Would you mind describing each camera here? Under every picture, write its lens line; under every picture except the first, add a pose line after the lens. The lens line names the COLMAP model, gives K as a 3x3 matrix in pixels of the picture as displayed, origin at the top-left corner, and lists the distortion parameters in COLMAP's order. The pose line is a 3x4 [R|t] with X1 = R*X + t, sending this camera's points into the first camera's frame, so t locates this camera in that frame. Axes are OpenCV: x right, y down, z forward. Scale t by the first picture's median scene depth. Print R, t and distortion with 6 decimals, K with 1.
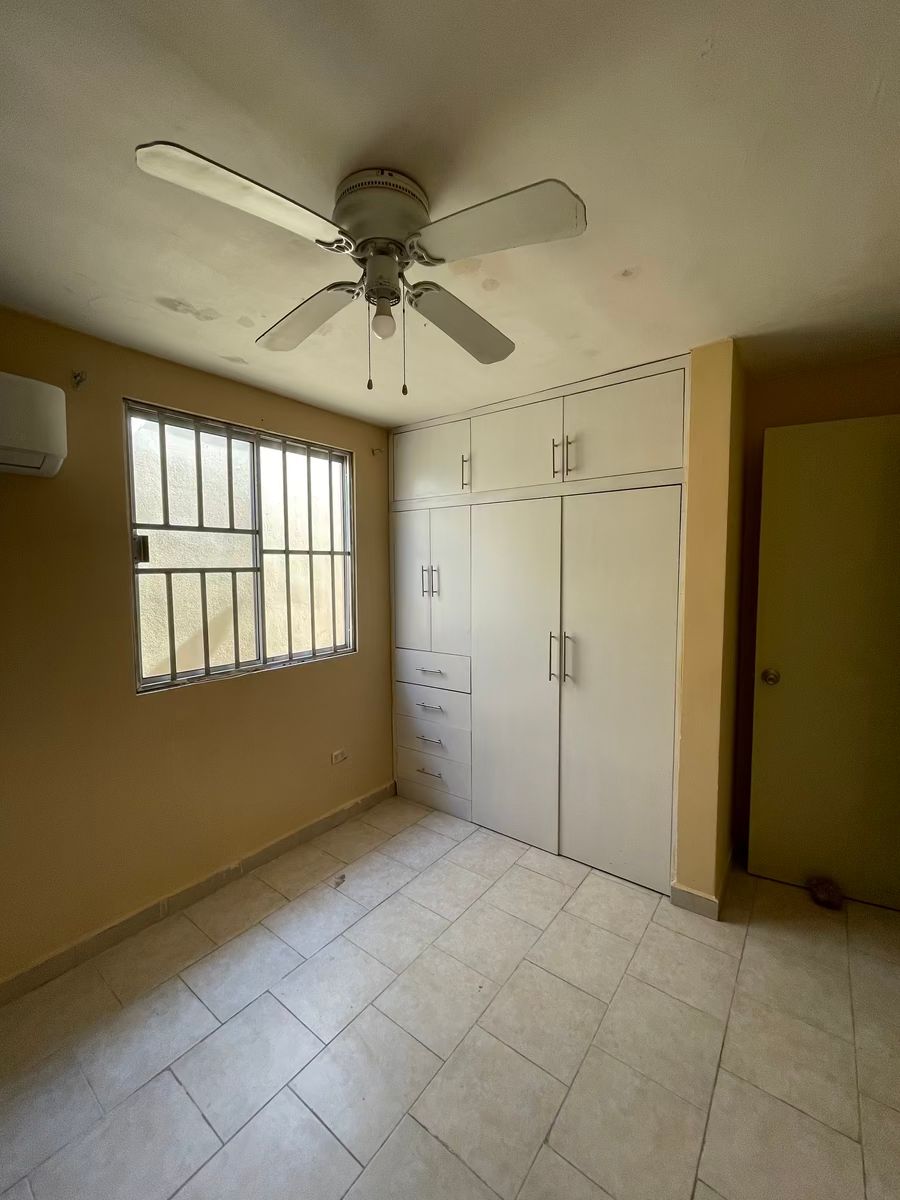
lens RADIAL K [[484.5, 0, 450.7], [0, 484.5, 599.4], [0, 0, 1]] dist [-0.008715, 0.000435]
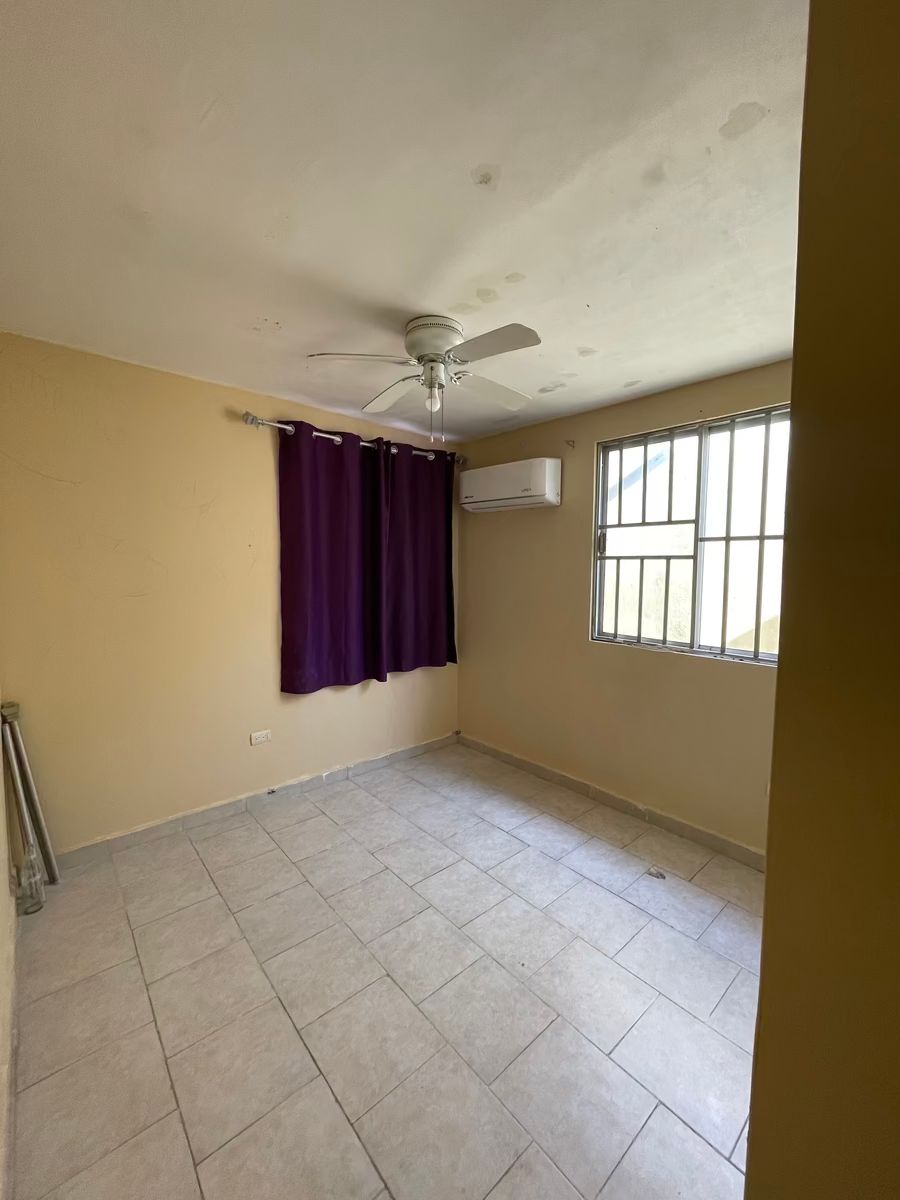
lens RADIAL K [[484.5, 0, 449.9], [0, 484.5, 599.6], [0, 0, 1]] dist [-0.008715, 0.000435]
pose [[-0.208104, 0.080788, -0.974764, 0.812110], [-0.071451, 0.992665, 0.097526, -0.038908], [0.975493, 0.089943, -0.200806, 0.780743]]
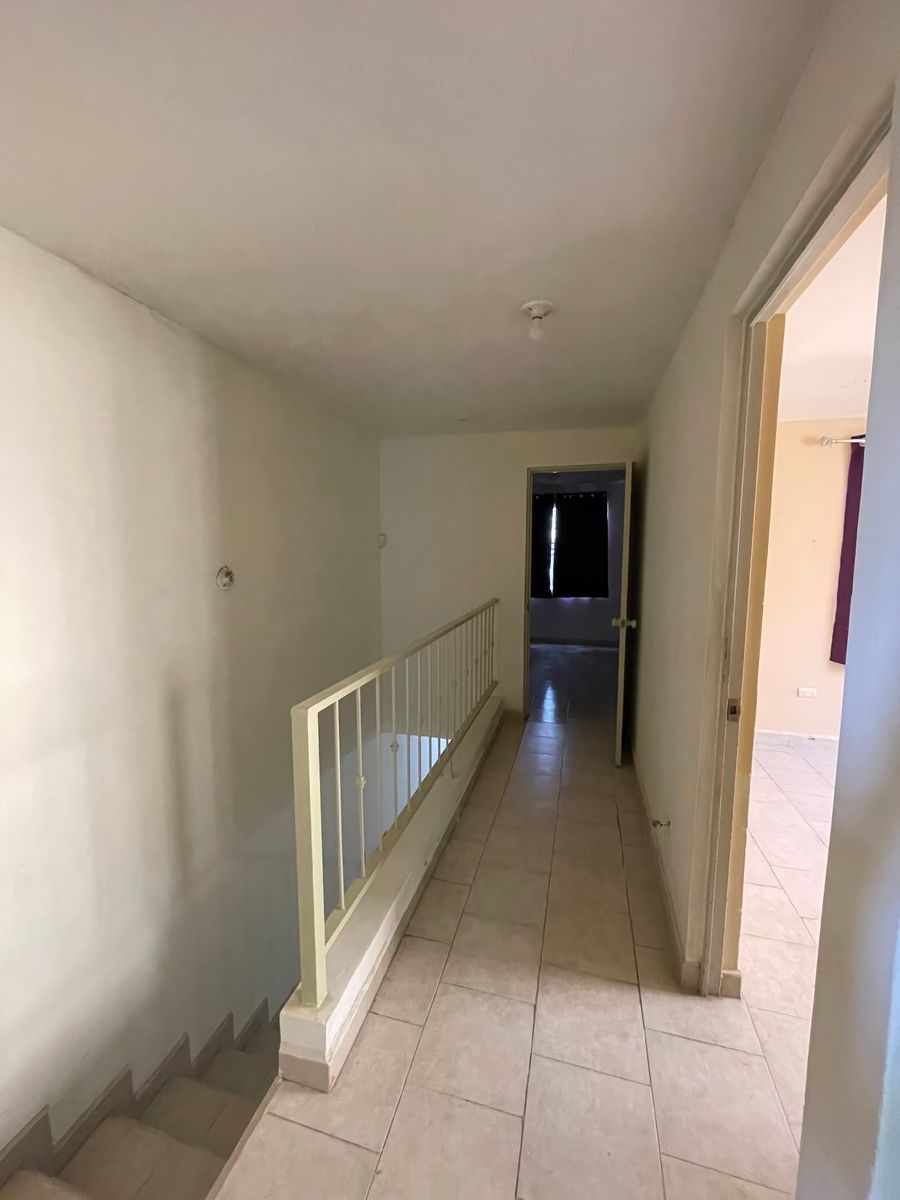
lens RADIAL K [[484.5, 0, 447.8], [0, 484.5, 598.9], [0, 0, 1]] dist [-0.008715, 0.000435]
pose [[-0.930177, 0.040409, -0.364881, 1.438278], [-0.021206, 0.986349, 0.163295, -0.060300], [0.366499, 0.159631, -0.916622, 1.075512]]
